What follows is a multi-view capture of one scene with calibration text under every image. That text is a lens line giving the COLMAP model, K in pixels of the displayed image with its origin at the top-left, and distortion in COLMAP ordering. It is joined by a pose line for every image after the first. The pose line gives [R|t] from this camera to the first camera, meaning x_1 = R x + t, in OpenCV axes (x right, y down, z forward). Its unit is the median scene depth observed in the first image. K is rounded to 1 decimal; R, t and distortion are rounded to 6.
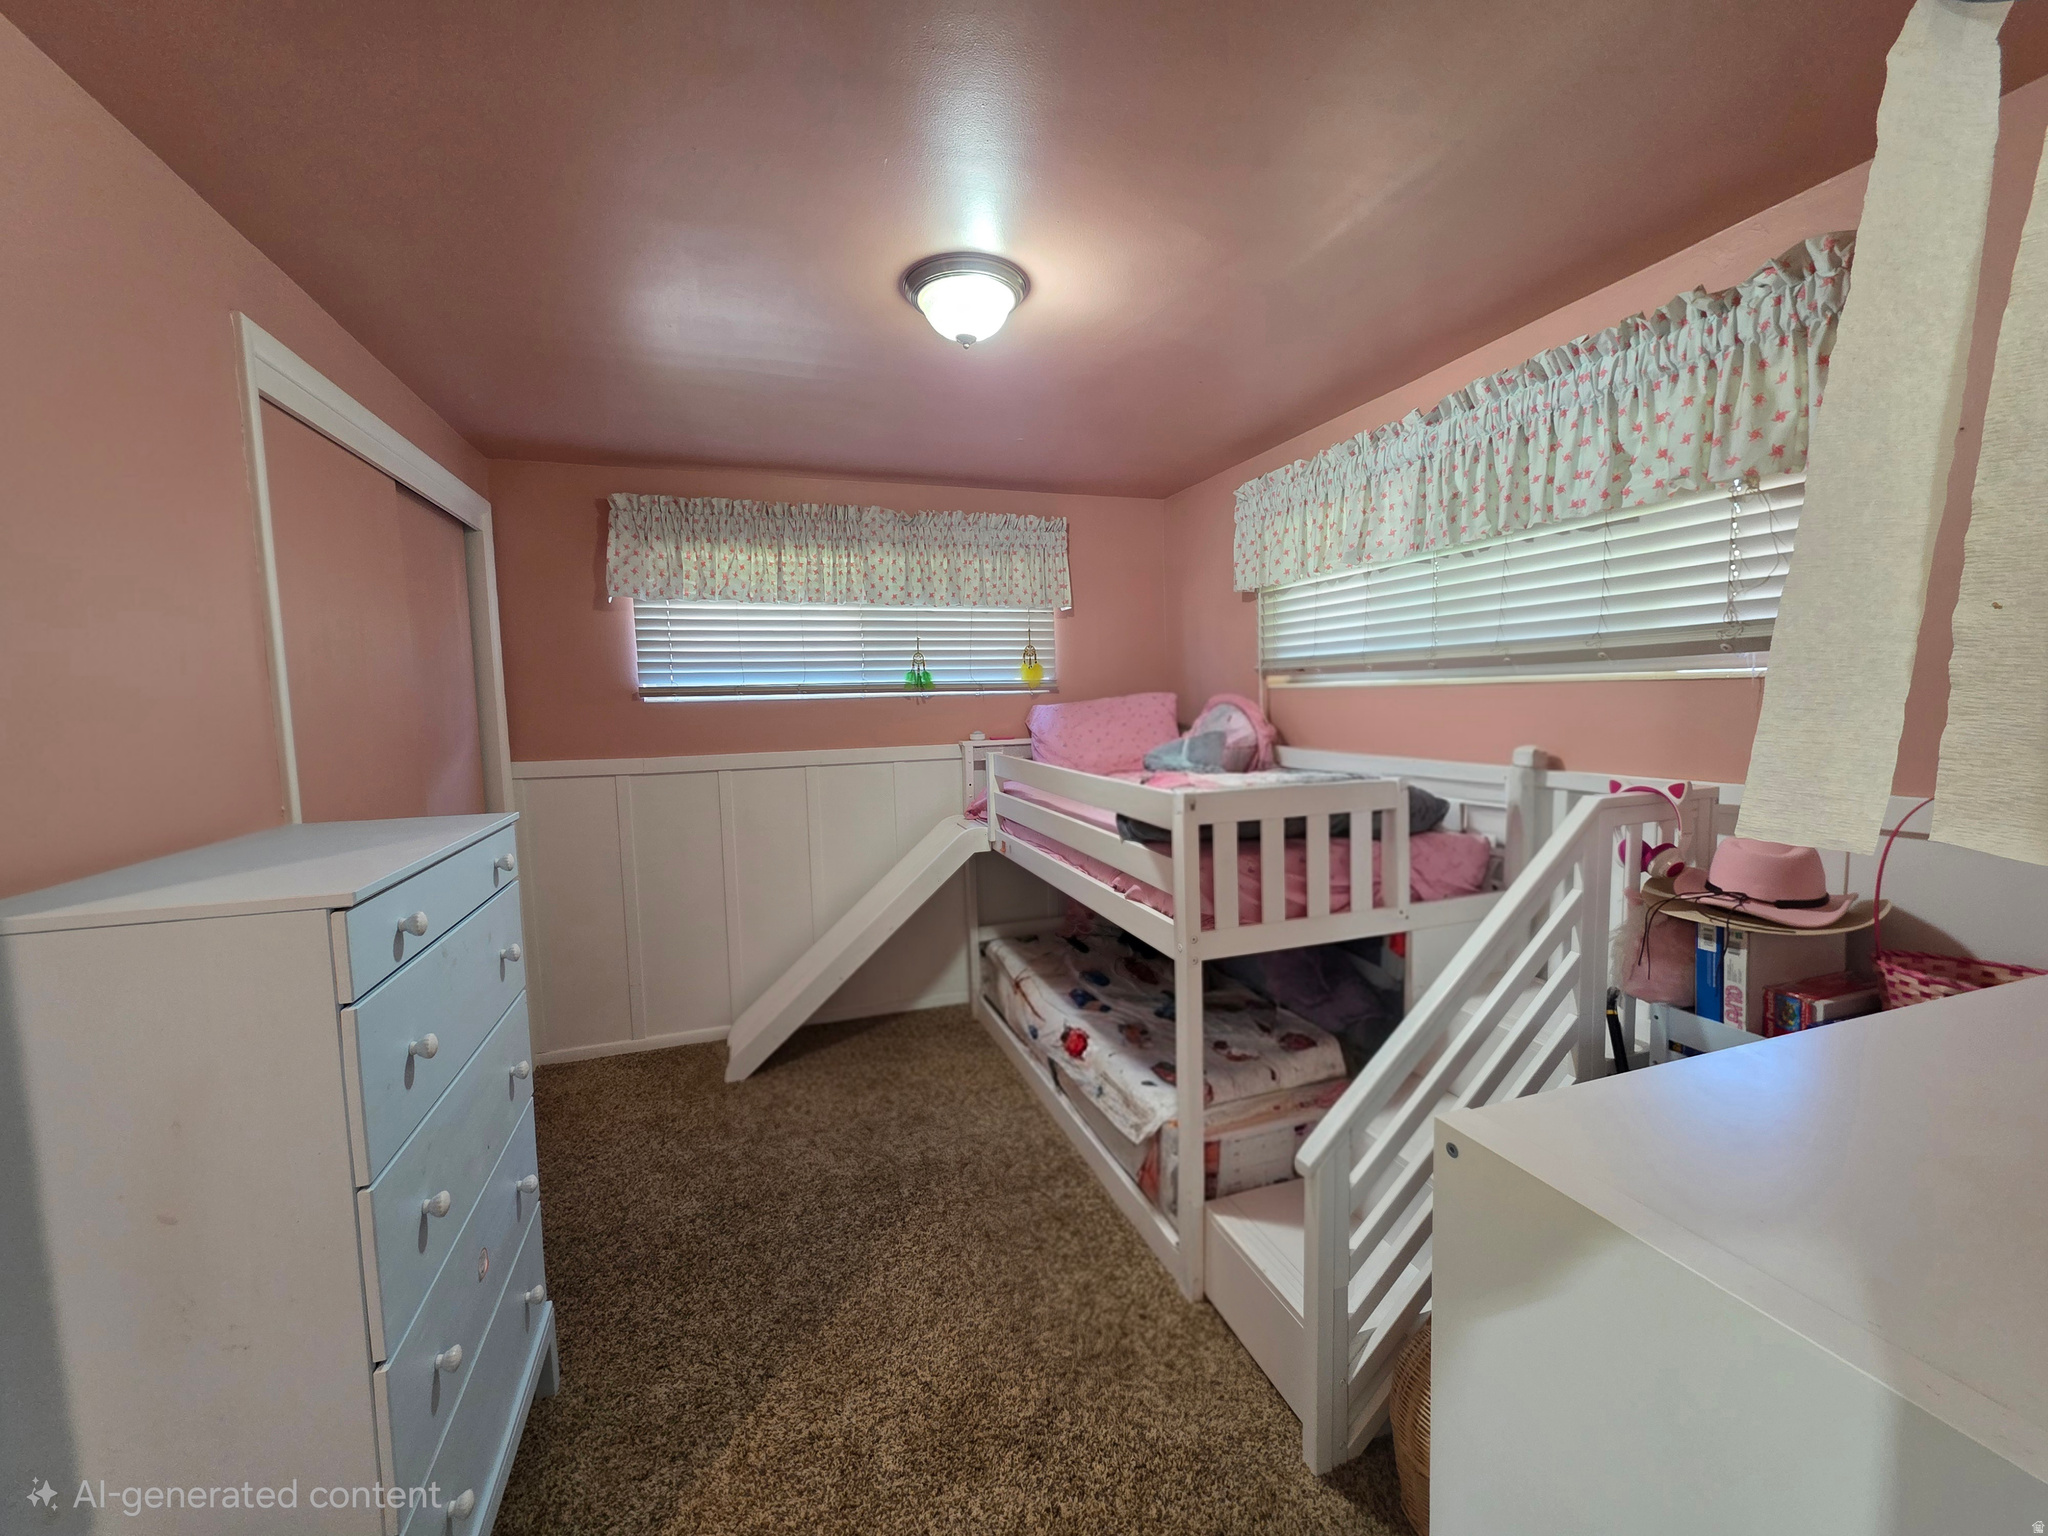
lens RADIAL K [[819.1, 0, 1024.0], [0, 819.1, 768.0], [0, 0, 1]] dist [0.001682, -0.000066]
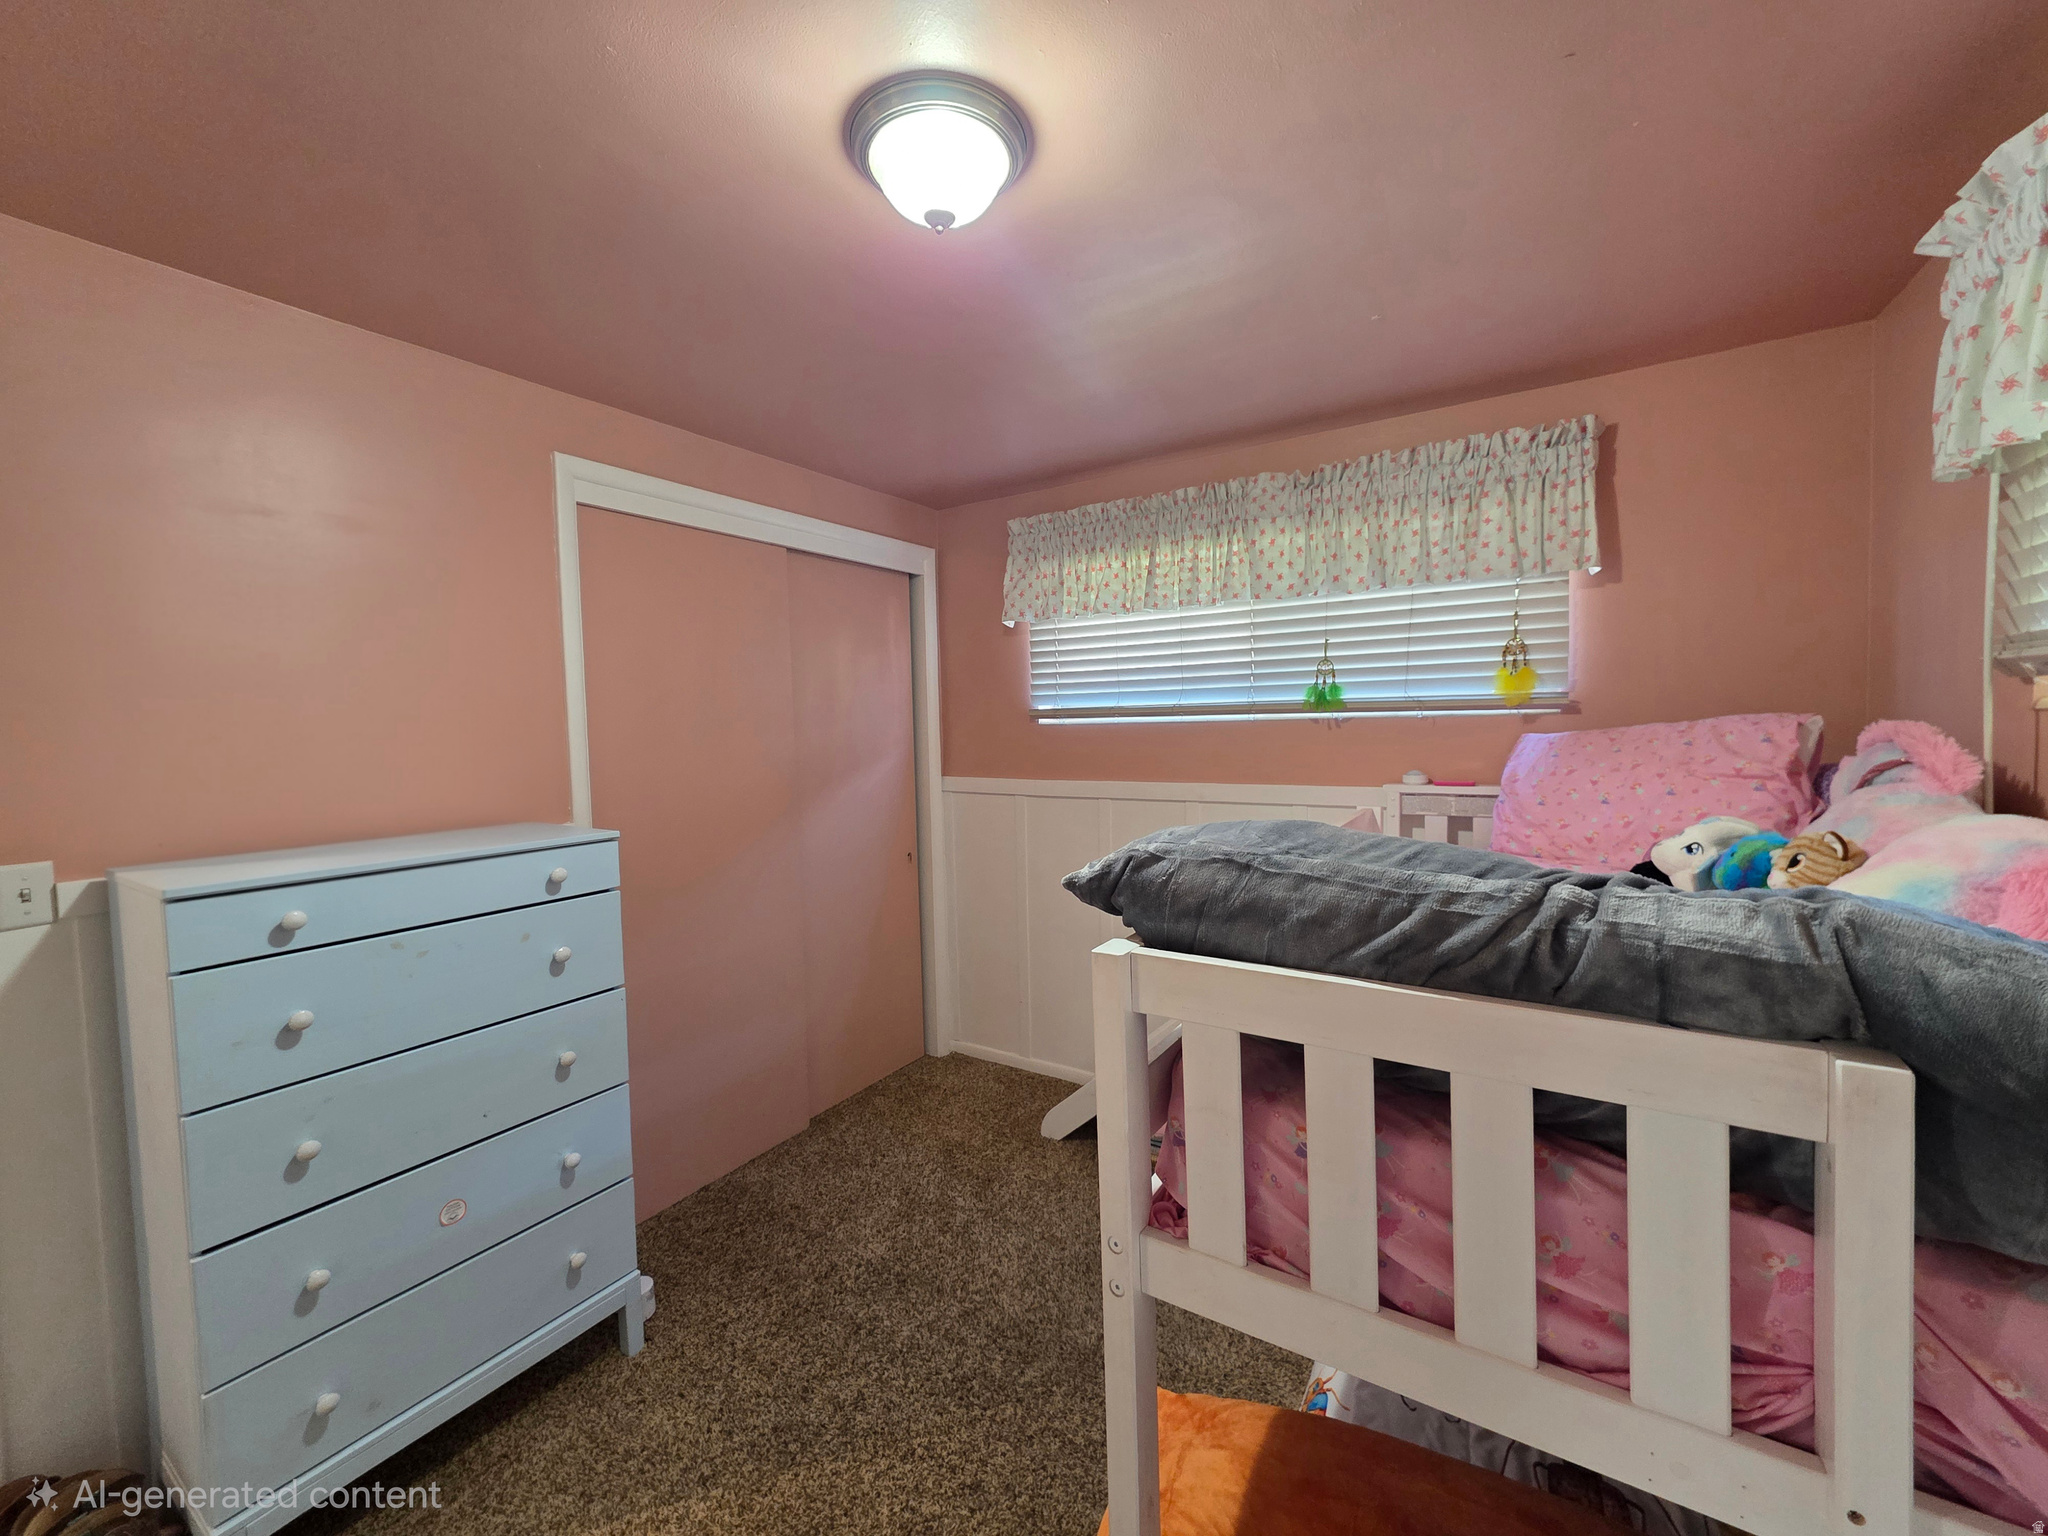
lens RADIAL K [[819.1, 0, 1024.0], [0, 819.1, 768.0], [0, 0, 1]] dist [0.001682, -0.000066]
pose [[0.618764, 0.052157, -0.783844, 0.304103], [-0.063446, 0.997852, 0.016314, -0.041759], [0.783011, 0.039637, 0.620744, 0.364270]]
